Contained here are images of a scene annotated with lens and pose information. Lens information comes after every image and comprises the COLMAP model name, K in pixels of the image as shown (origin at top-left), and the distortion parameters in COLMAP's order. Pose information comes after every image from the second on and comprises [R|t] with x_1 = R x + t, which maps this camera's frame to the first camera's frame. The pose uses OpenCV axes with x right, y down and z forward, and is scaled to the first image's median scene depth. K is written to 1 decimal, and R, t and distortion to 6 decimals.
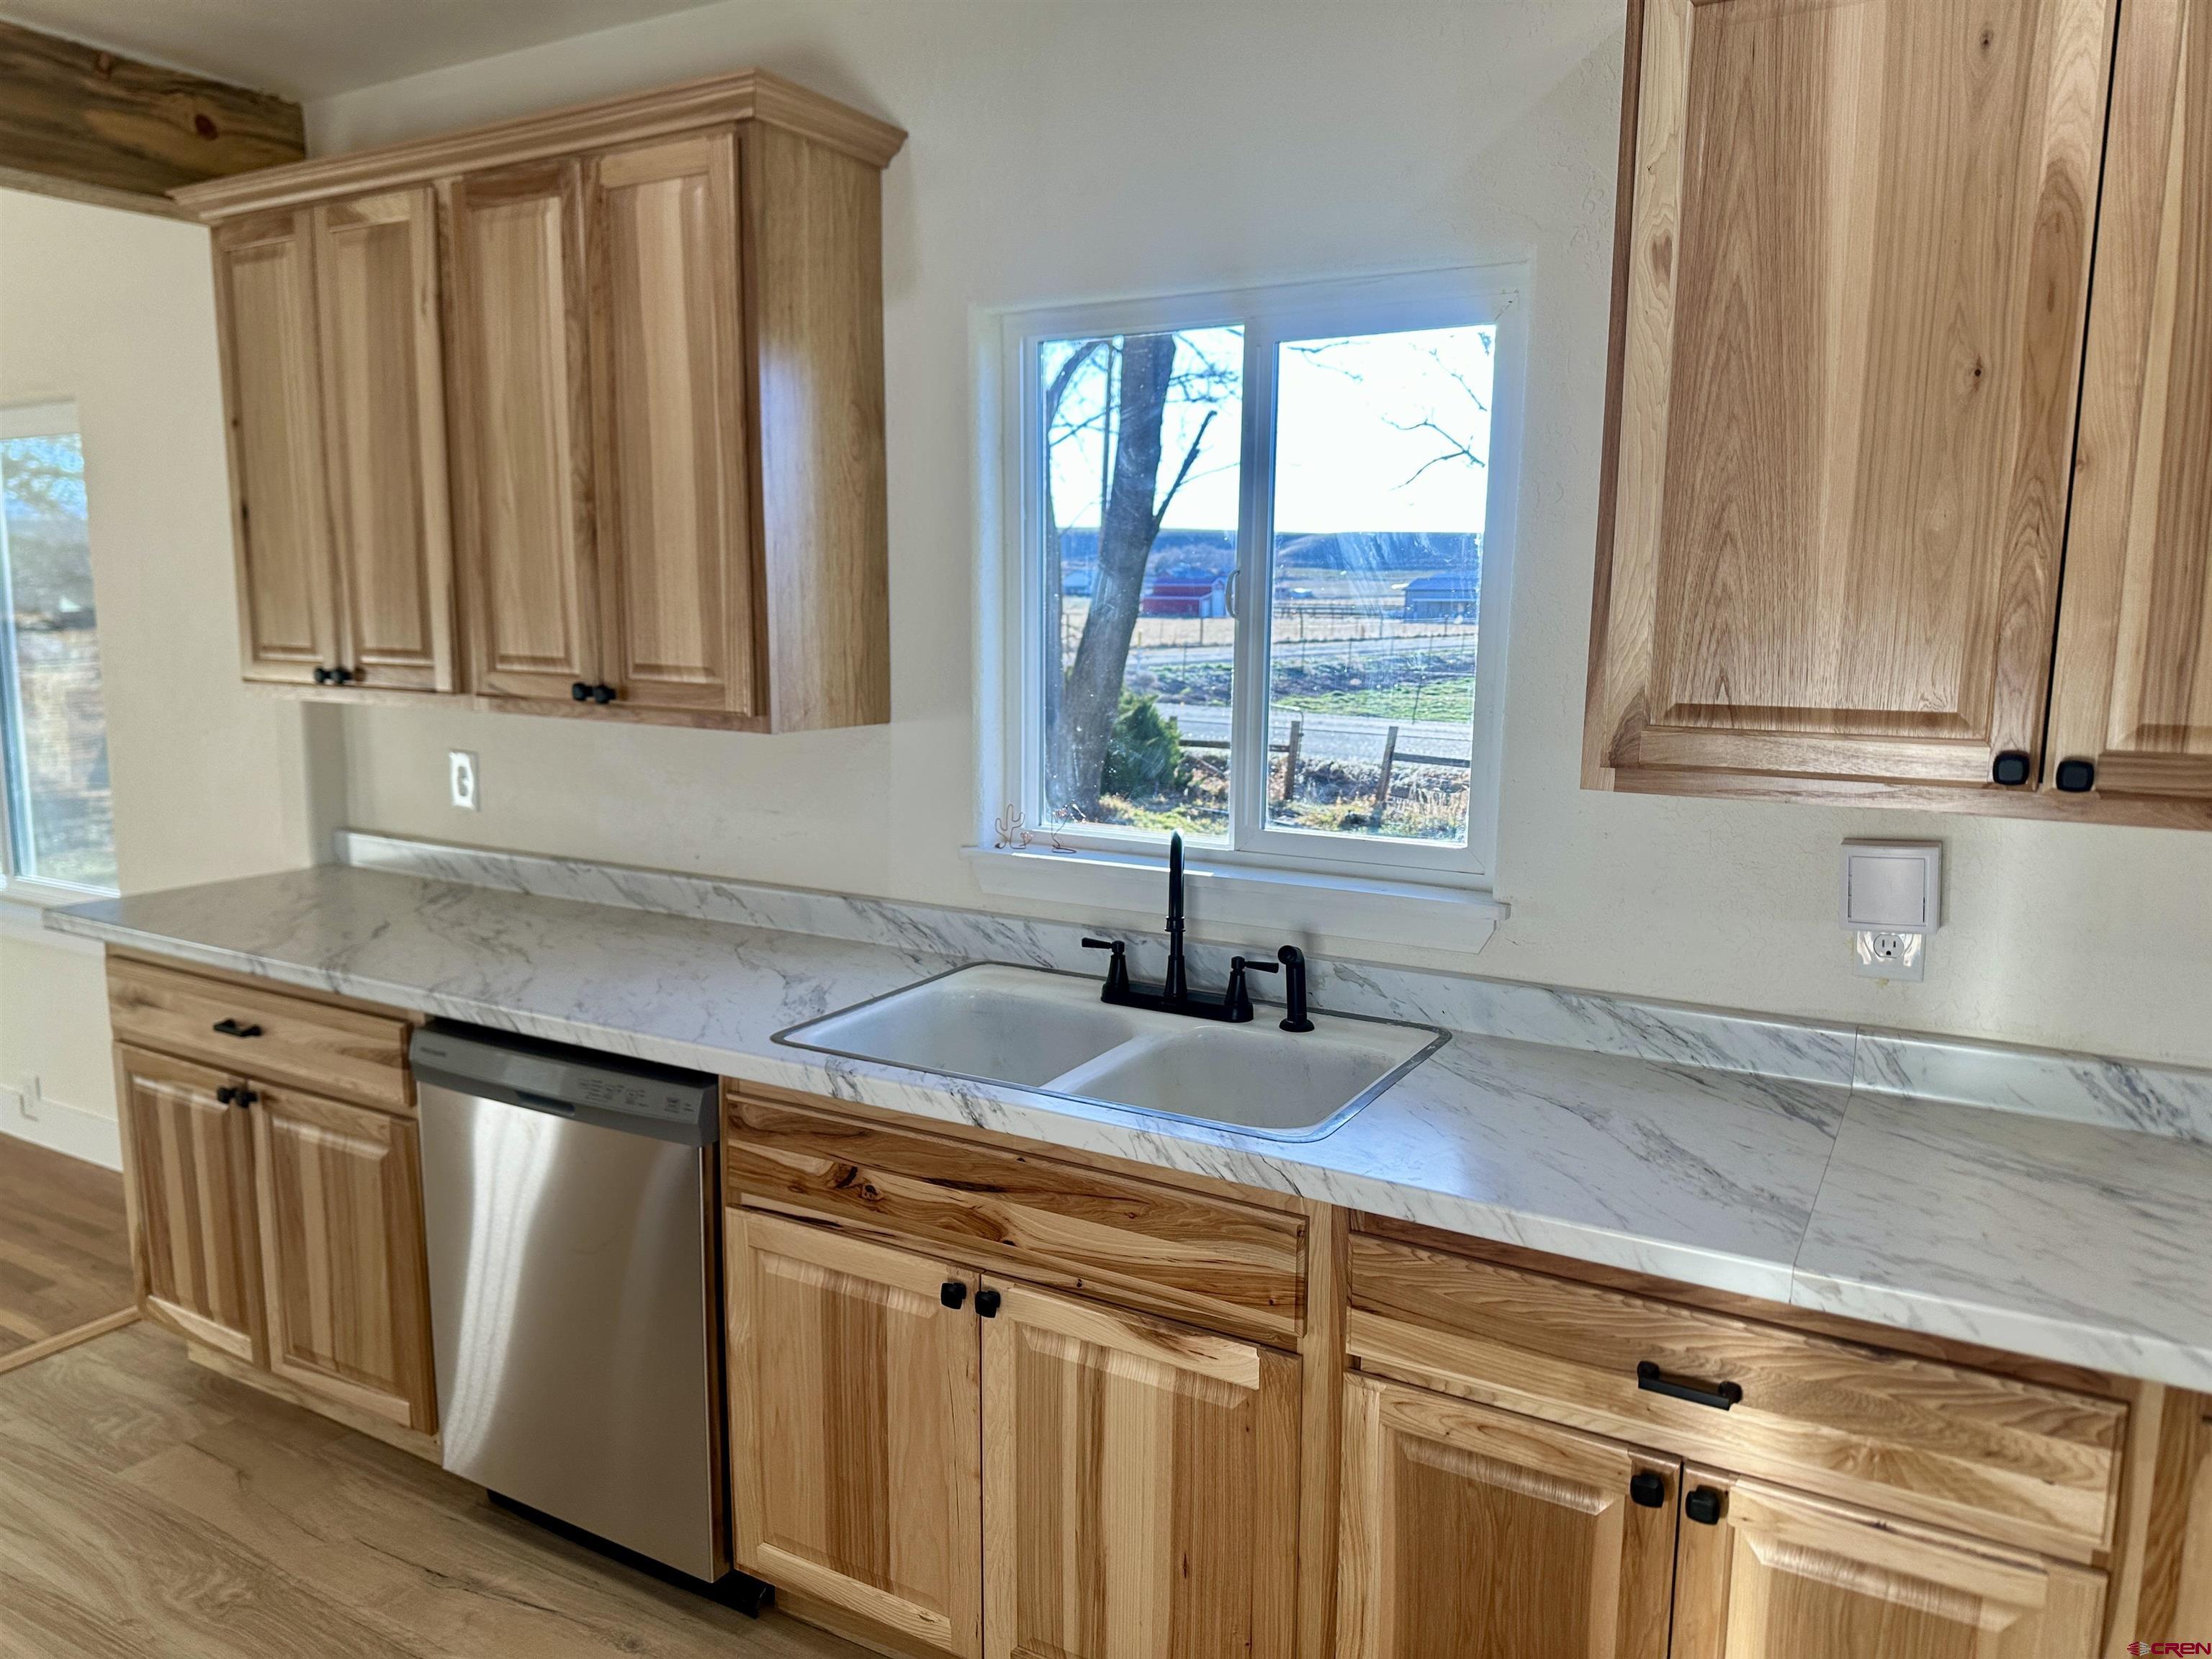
lens RADIAL K [[1561.8, 0, 1103.4], [0, 1561.8, 851.0], [0, 0, 1]] dist [0.074486, -0.089498]
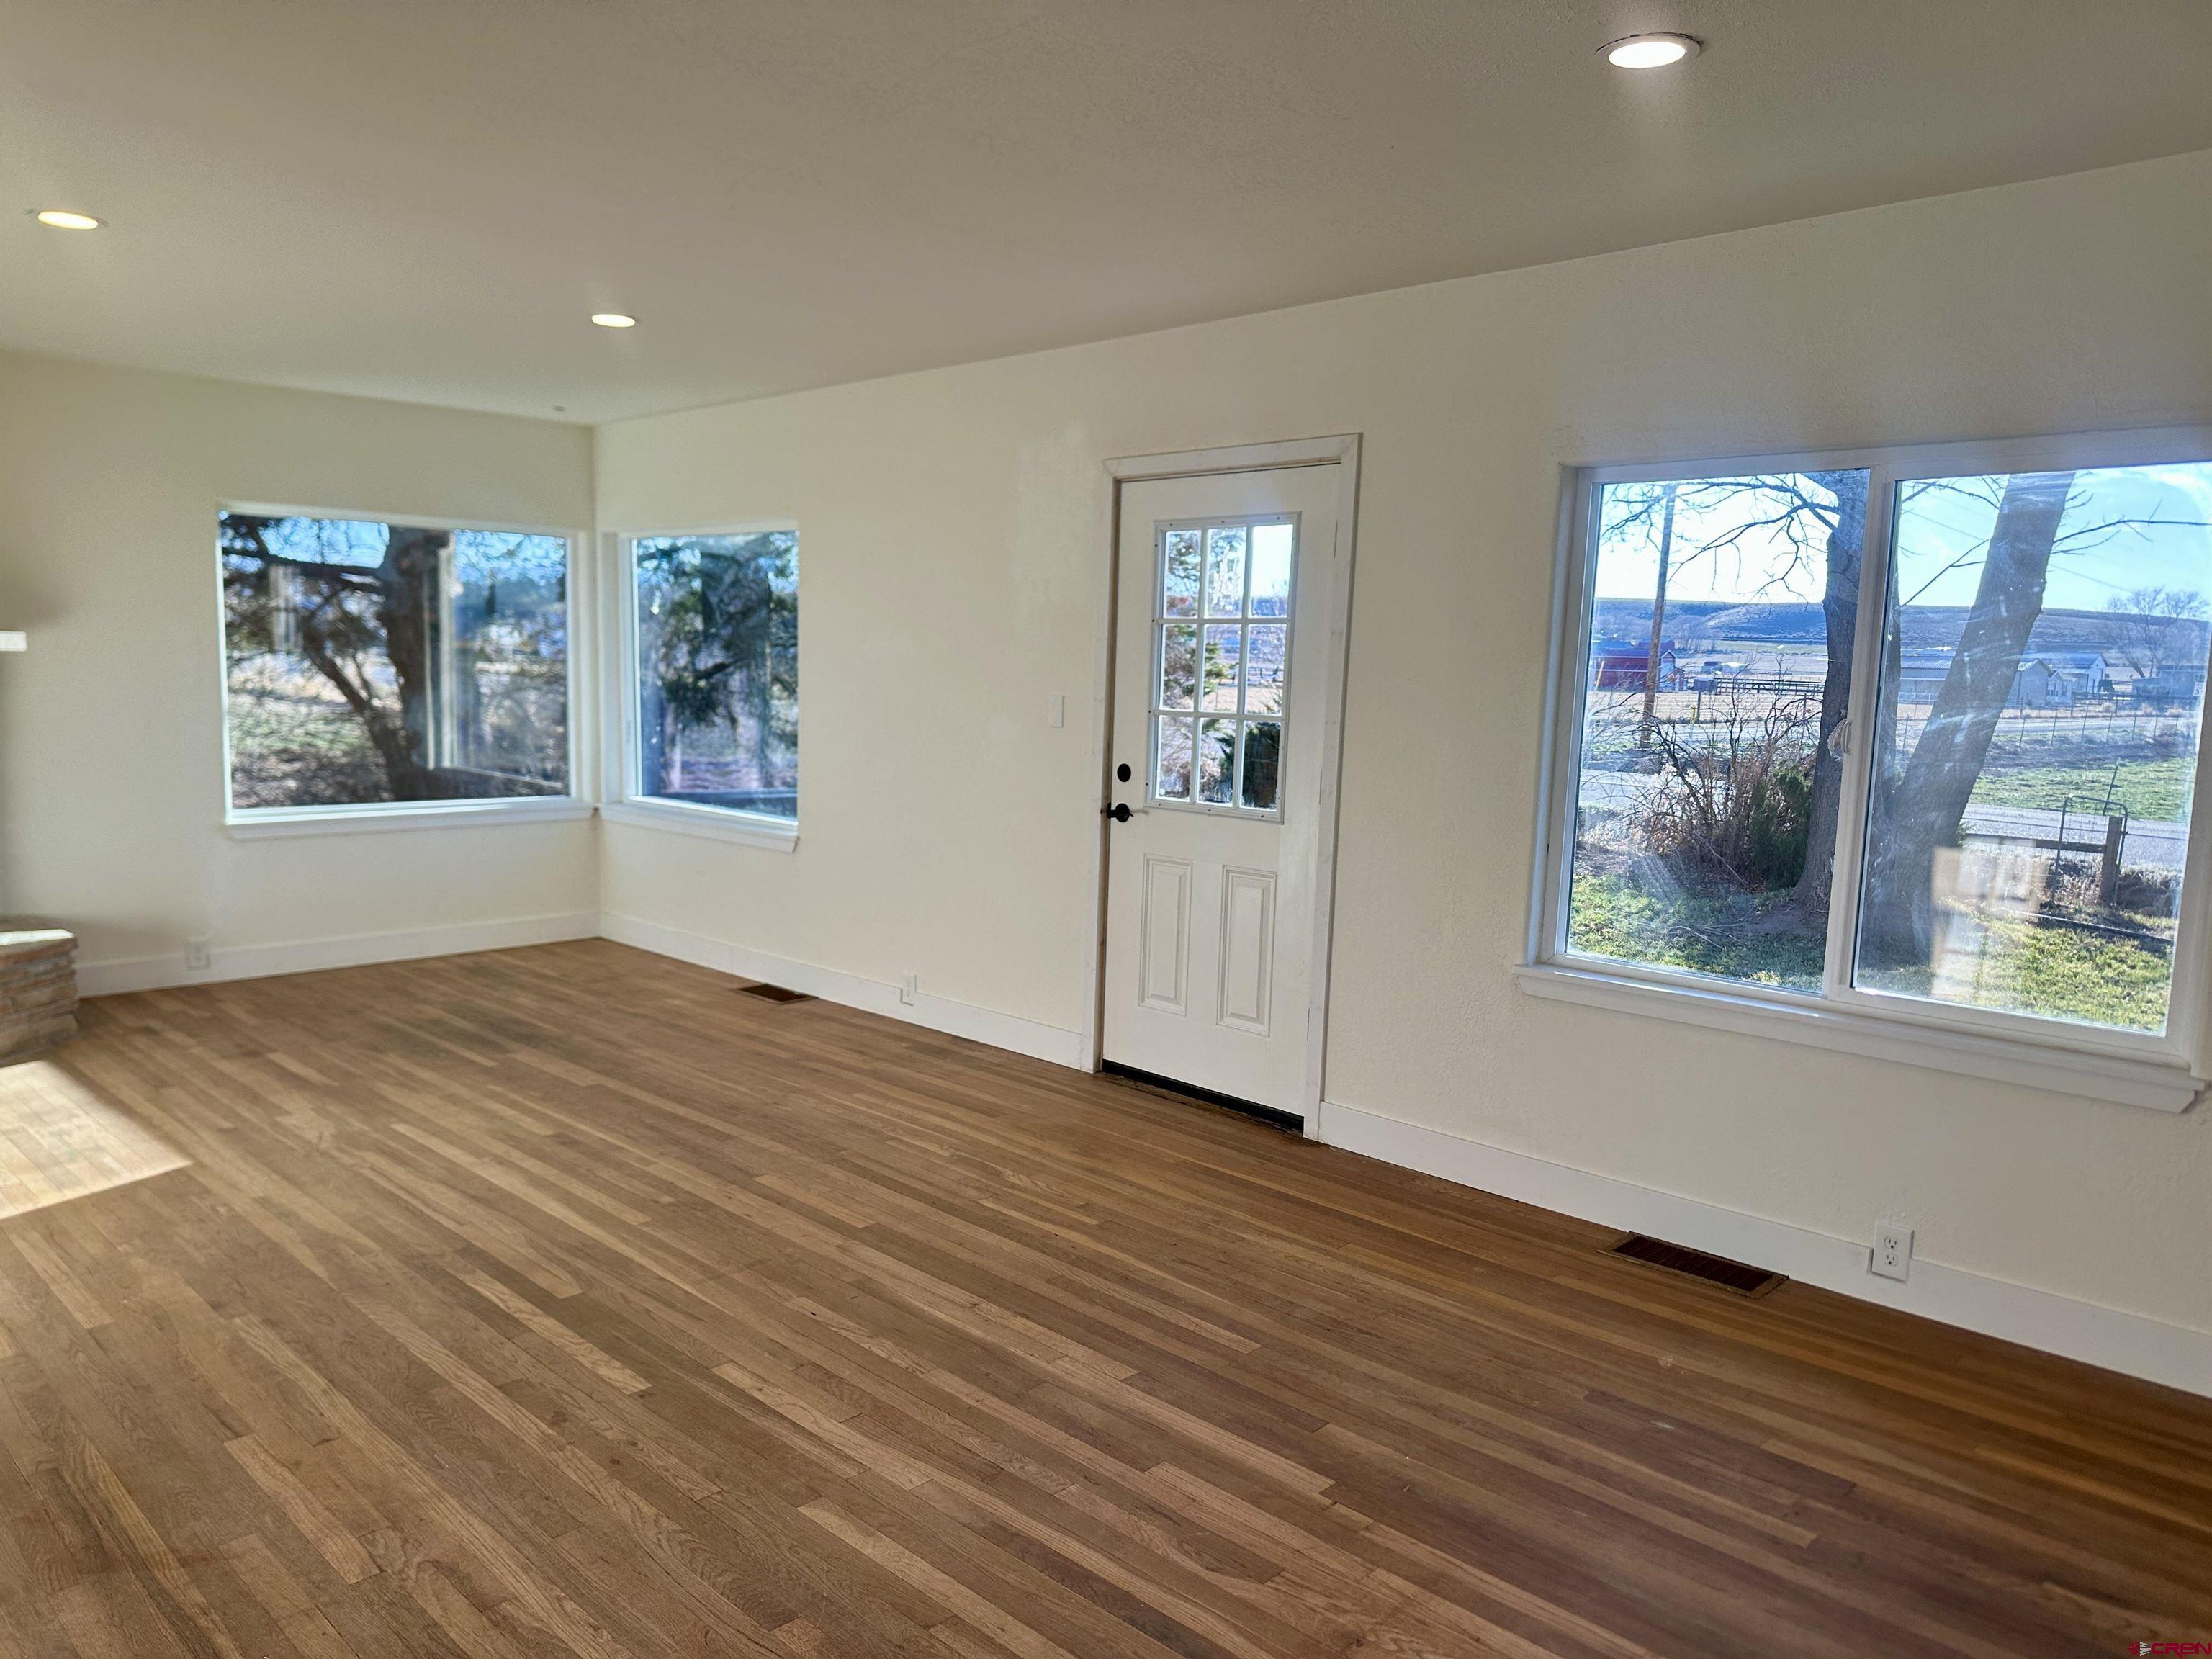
lens RADIAL K [[1553.8, 0, 1099.0], [0, 1553.8, 840.8], [0, 0, 1]] dist [0.131578, -0.194329]
pose [[0.968778, 0.045252, -0.243765, -1.545910], [-0.057097, 0.997496, -0.041741, -0.006912], [0.241266, 0.054356, 0.968936, 0.130612]]
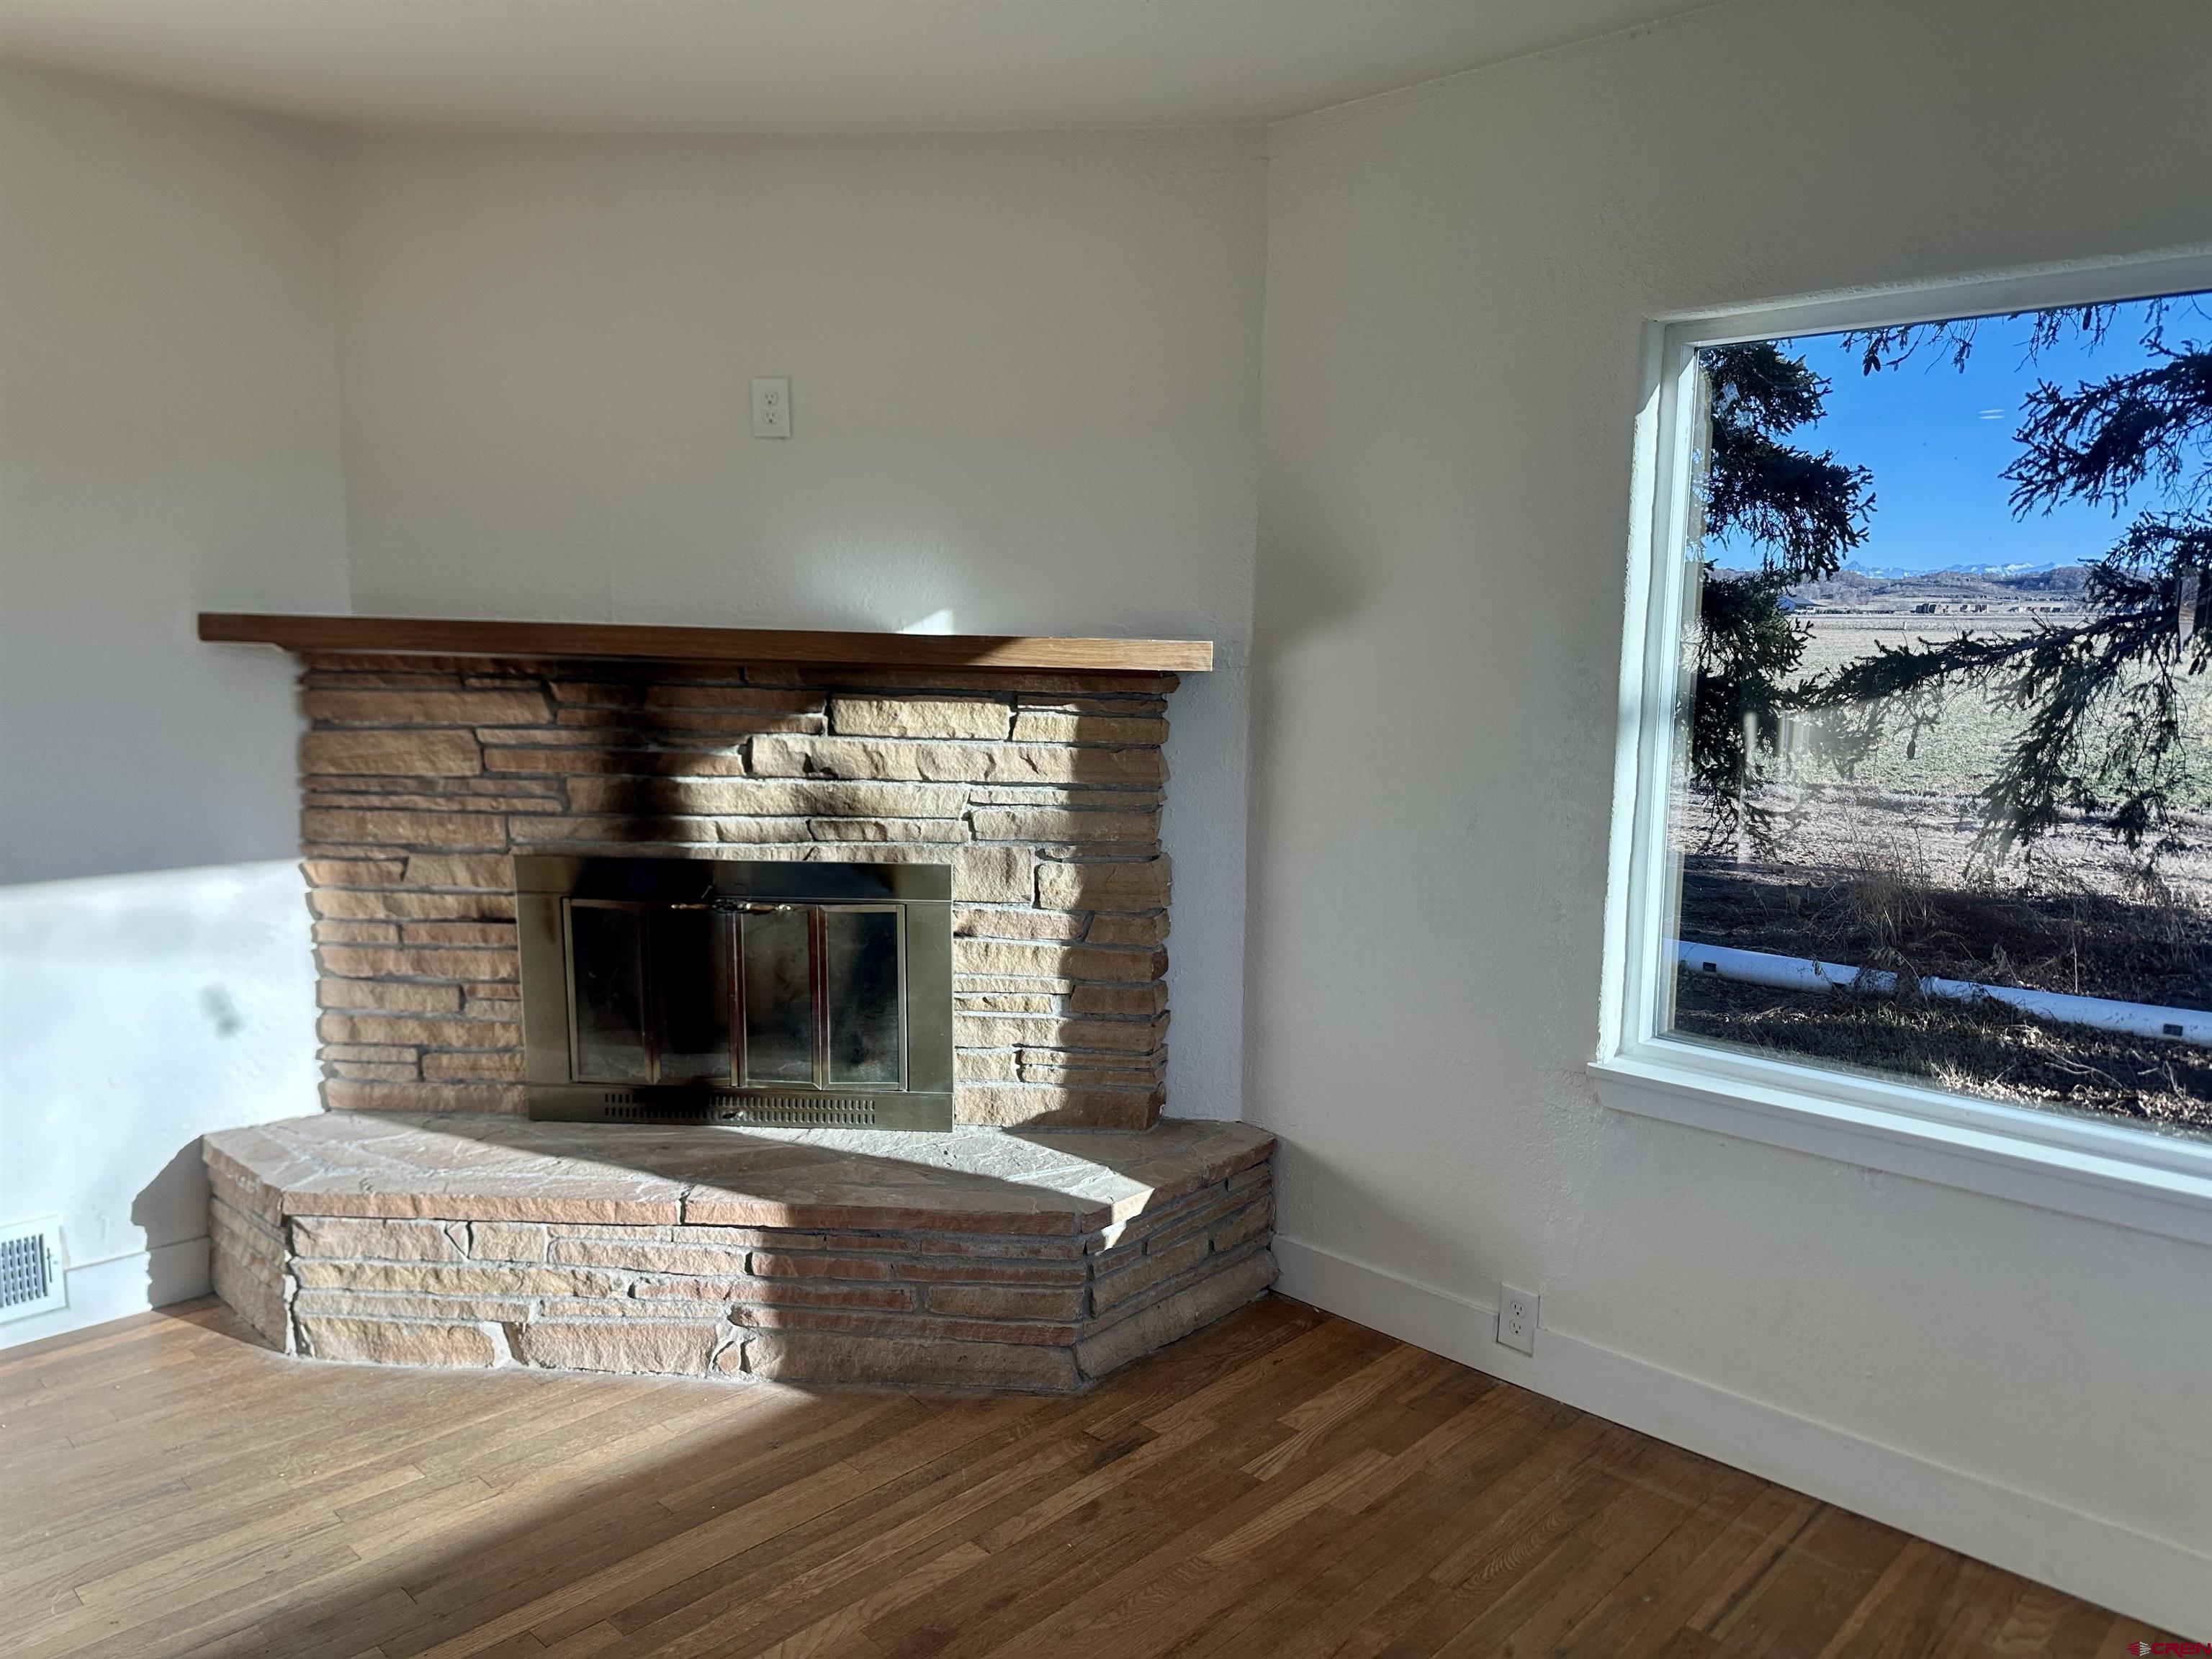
lens RADIAL K [[1553.8, 0, 1099.0], [0, 1553.8, 840.8], [0, 0, 1]] dist [0.131578, -0.194329]
pose [[-0.232321, 0.127613, -0.964231, -2.412542], [-0.168058, 0.971178, 0.169024, -0.355806], [0.958010, 0.201314, -0.204179, 2.185858]]
